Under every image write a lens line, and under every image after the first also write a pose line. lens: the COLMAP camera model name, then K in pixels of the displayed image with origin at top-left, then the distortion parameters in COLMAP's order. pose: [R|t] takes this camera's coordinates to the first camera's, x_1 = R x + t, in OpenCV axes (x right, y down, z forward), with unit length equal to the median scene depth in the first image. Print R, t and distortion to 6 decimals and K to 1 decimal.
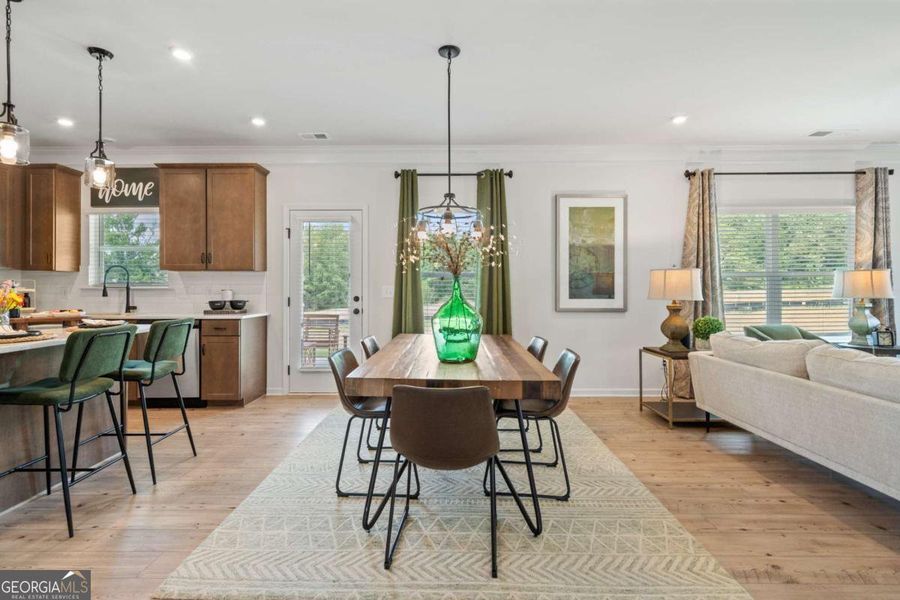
lens RADIAL K [[440.2, 0, 442.2], [0, 440.2, 286.4], [0, 0, 1]] dist [0.004516, 0.000203]
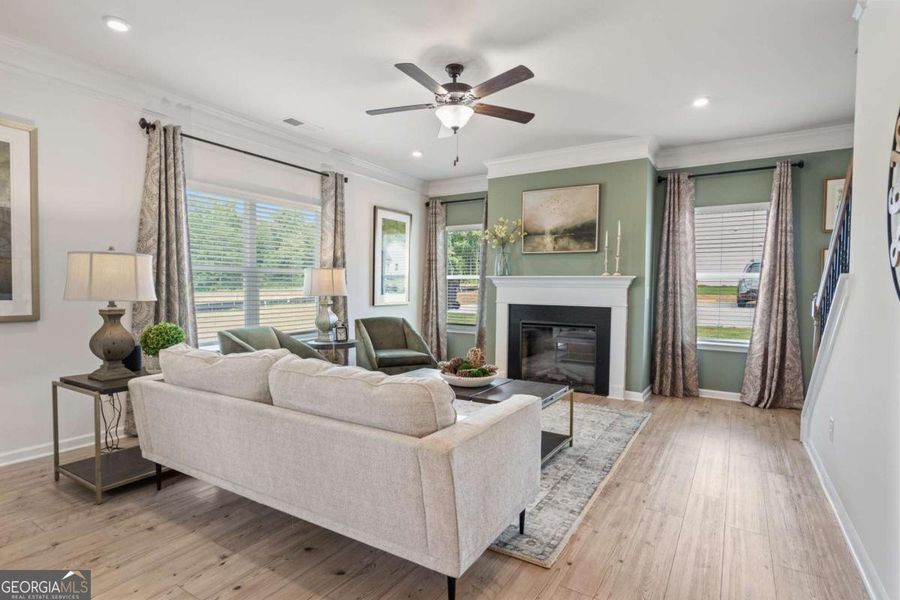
lens RADIAL K [[461.4, 0, 450.0], [0, 461.4, 300.0], [0, 0, 1]] dist [-0.001338, -0.000476]
pose [[0.522028, -0.015239, 0.852792, 0.178506], [-0.011585, 0.999621, 0.024954, 0.005837], [-0.852850, -0.022906, 0.521653, 0.185689]]
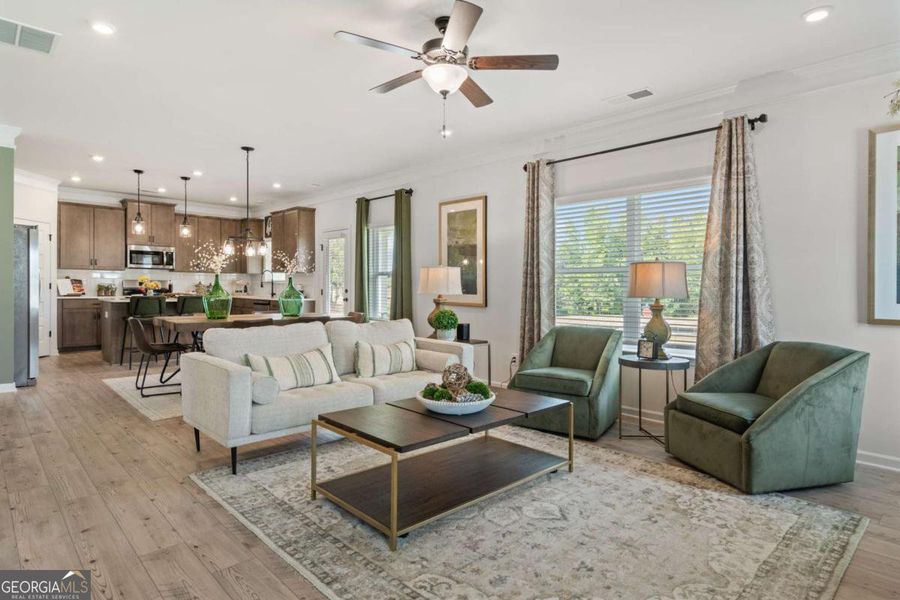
lens RADIAL K [[501.0, 0, 449.6], [0, 501.0, 282.3], [0, 0, 1]] dist [0.004132, 0.000735]
pose [[0.696029, 0.001924, -0.718011, 1.263896], [-0.009502, 0.999934, -0.006532, 0.007782], [0.717951, 0.011369, 0.696001, 0.109126]]
